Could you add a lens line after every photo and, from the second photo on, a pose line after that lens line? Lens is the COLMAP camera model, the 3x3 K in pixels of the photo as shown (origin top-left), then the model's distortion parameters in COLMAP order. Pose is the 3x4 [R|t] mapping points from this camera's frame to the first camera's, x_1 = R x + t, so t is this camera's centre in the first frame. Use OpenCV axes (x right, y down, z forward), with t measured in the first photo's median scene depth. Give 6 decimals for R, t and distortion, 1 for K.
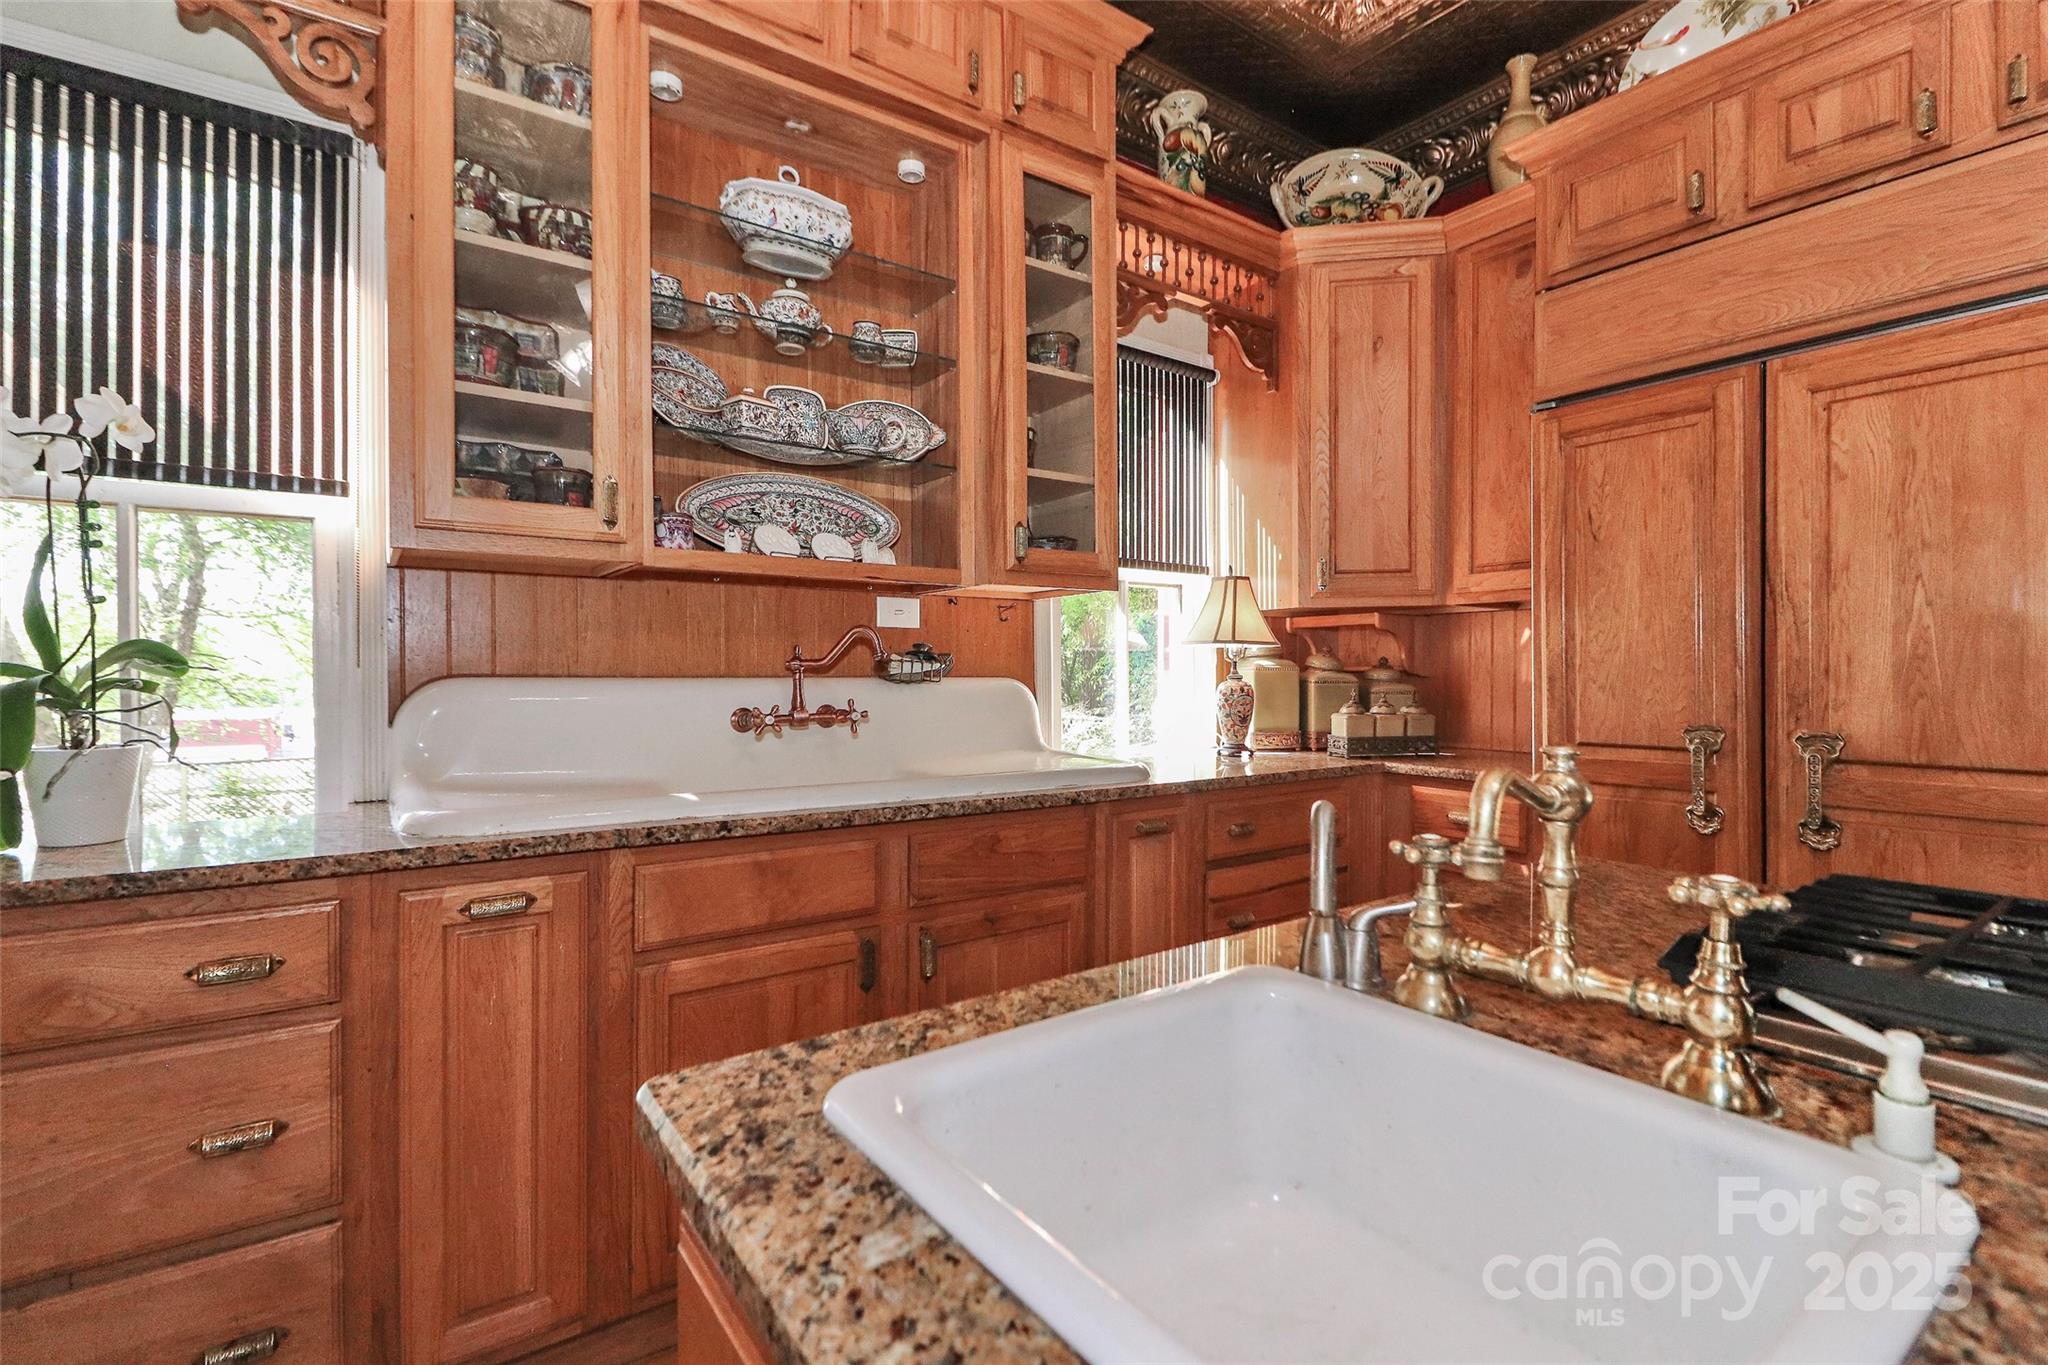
lens RADIAL K [[954.8, 0, 1083.3], [0, 954.8, 667.1], [0, 0, 1]] dist [-0.000256, -0.000291]
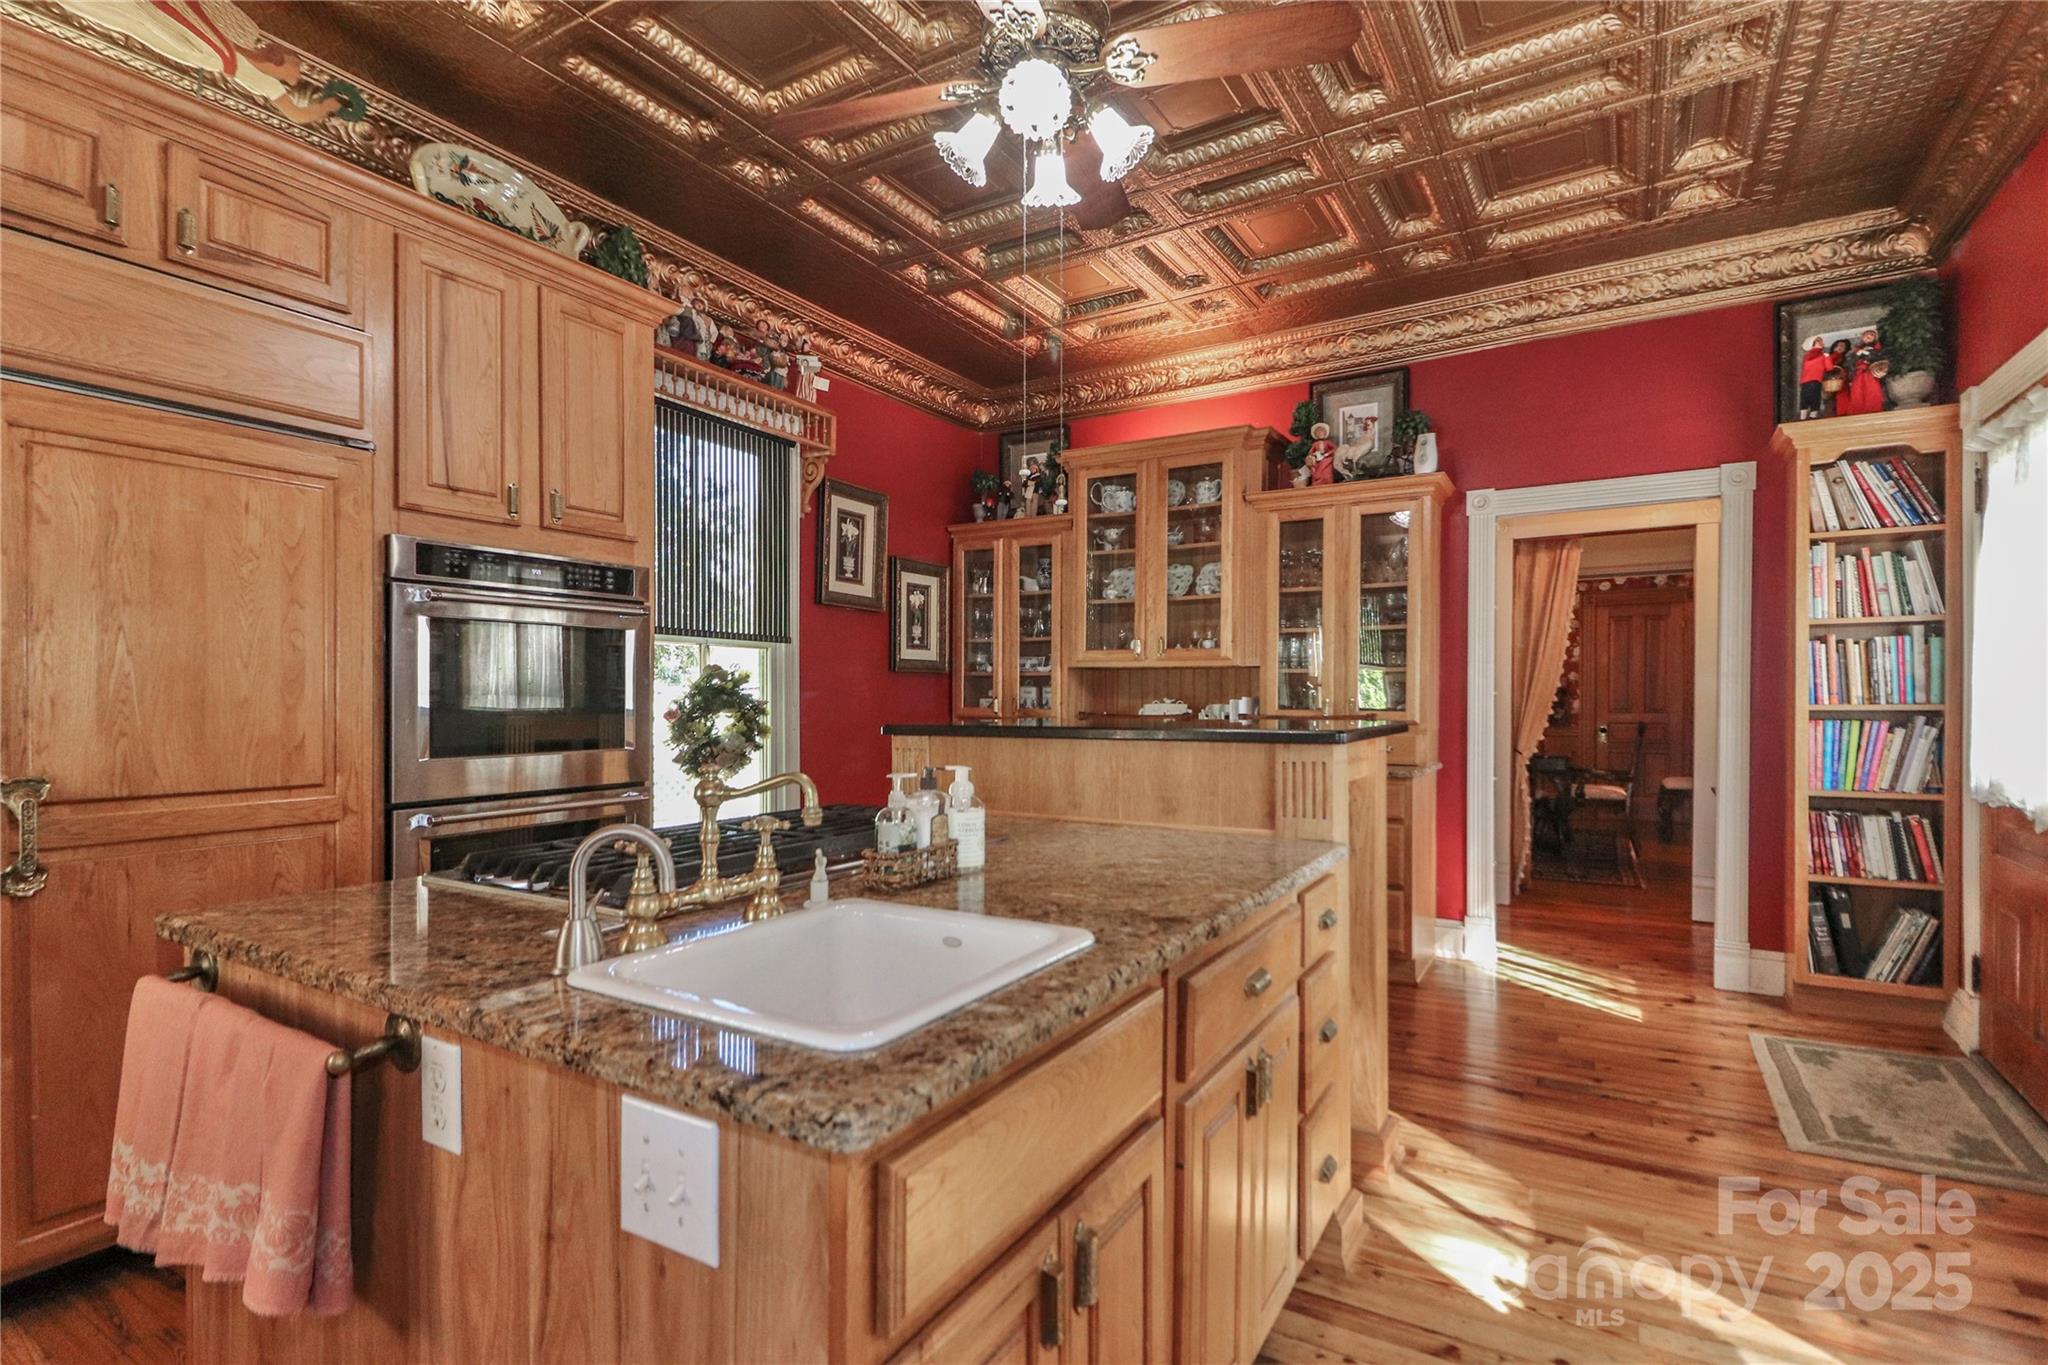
lens RADIAL K [[954.8, 0, 1029.0], [0, 954.8, 695.3], [0, 0, 1]] dist [-0.000256, -0.000291]
pose [[-0.356349, -0.001143, 0.934352, -0.535292], [-0.005154, 0.999986, -0.000742, -0.021218], [-0.934339, -0.005080, -0.356350, 0.407183]]
